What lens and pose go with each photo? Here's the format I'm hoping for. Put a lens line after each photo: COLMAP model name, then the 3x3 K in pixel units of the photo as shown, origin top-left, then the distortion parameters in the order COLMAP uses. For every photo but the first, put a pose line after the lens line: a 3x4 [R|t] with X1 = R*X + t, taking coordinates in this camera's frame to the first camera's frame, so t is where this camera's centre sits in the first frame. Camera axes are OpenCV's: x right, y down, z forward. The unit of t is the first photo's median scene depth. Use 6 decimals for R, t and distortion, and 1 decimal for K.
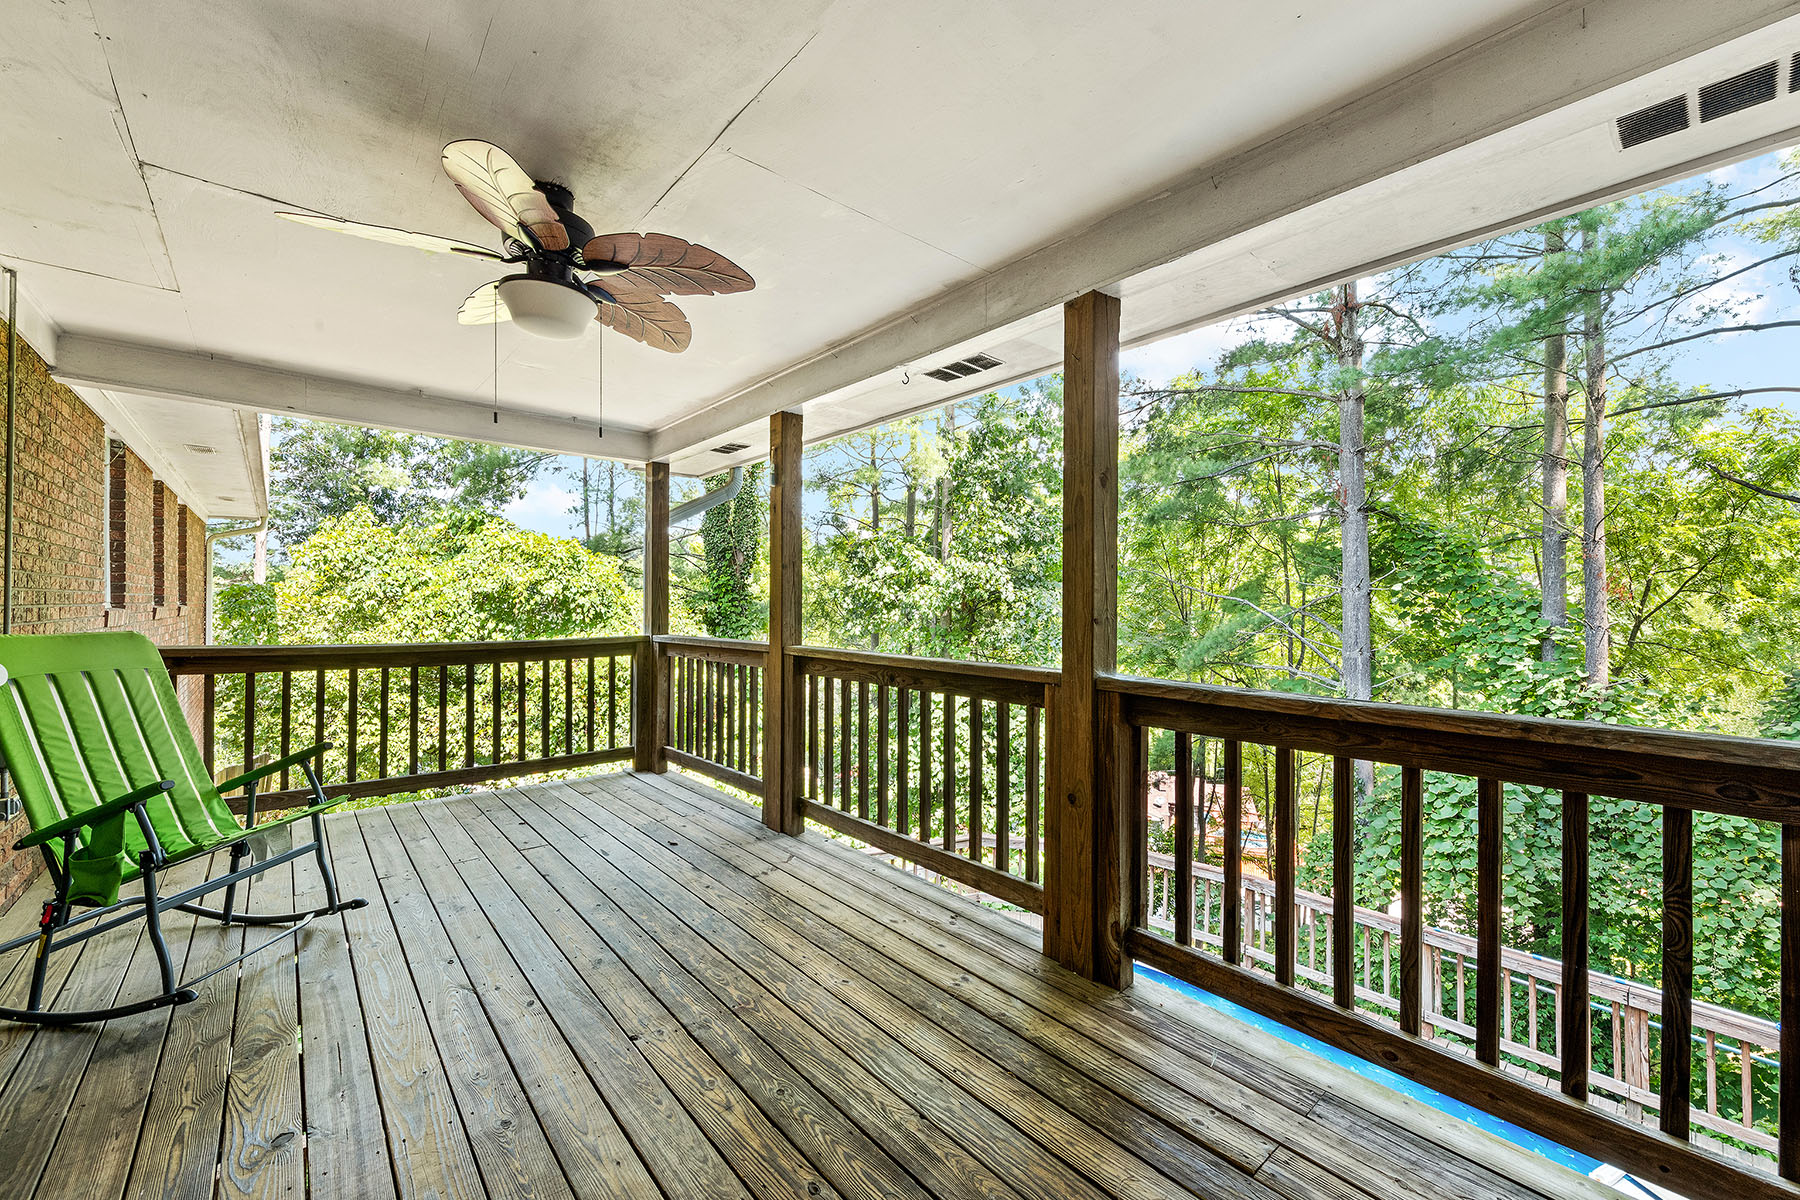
lens RADIAL K [[703.0, 0, 902.7], [0, 703.0, 604.2], [0, 0, 1]] dist [0.008962, -0.001711]
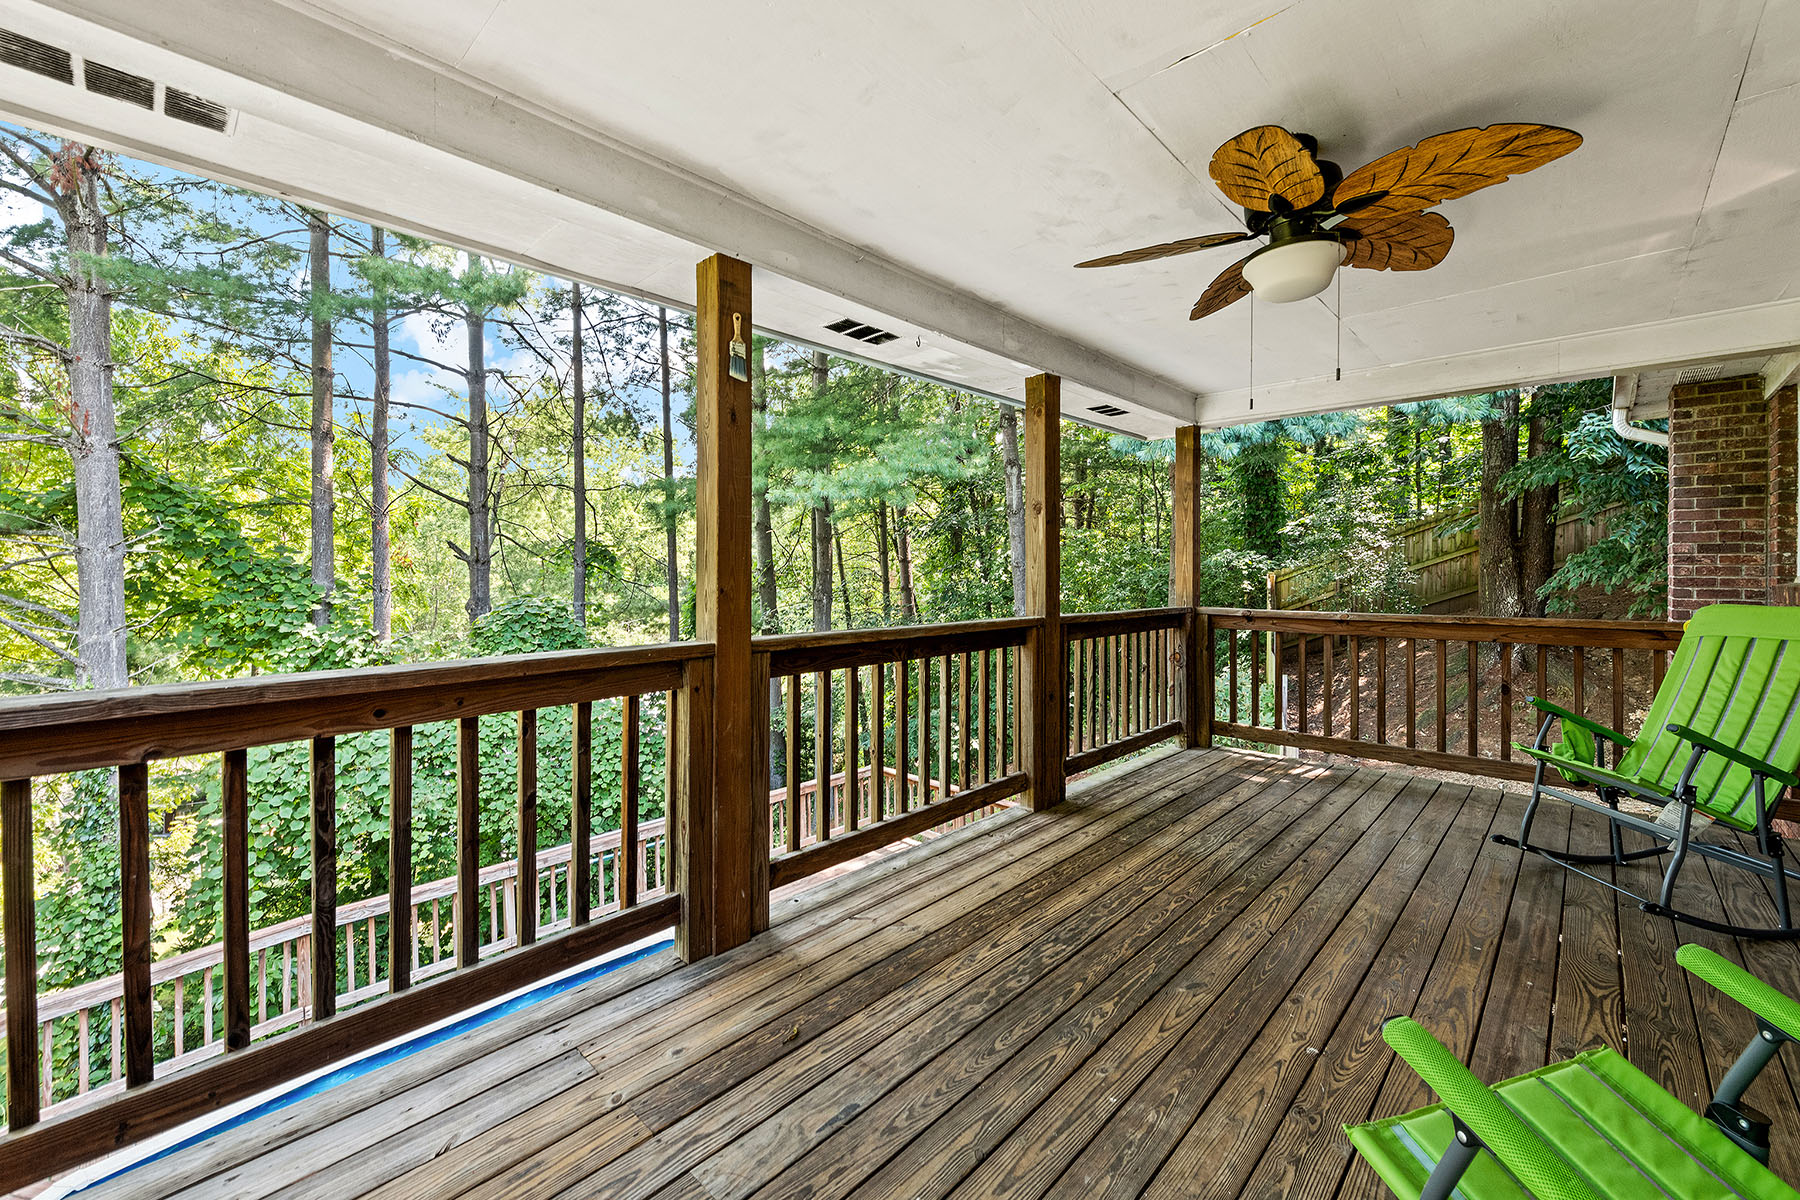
lens RADIAL K [[703.0, 0, 914.5], [0, 703.0, 571.4], [0, 0, 1]] dist [0.008962, -0.001711]
pose [[-0.092571, -0.000700, 0.995706, -0.686298], [-0.001664, 0.999998, 0.000548, -0.000559], [-0.995705, -0.001607, -0.092572, 0.776031]]
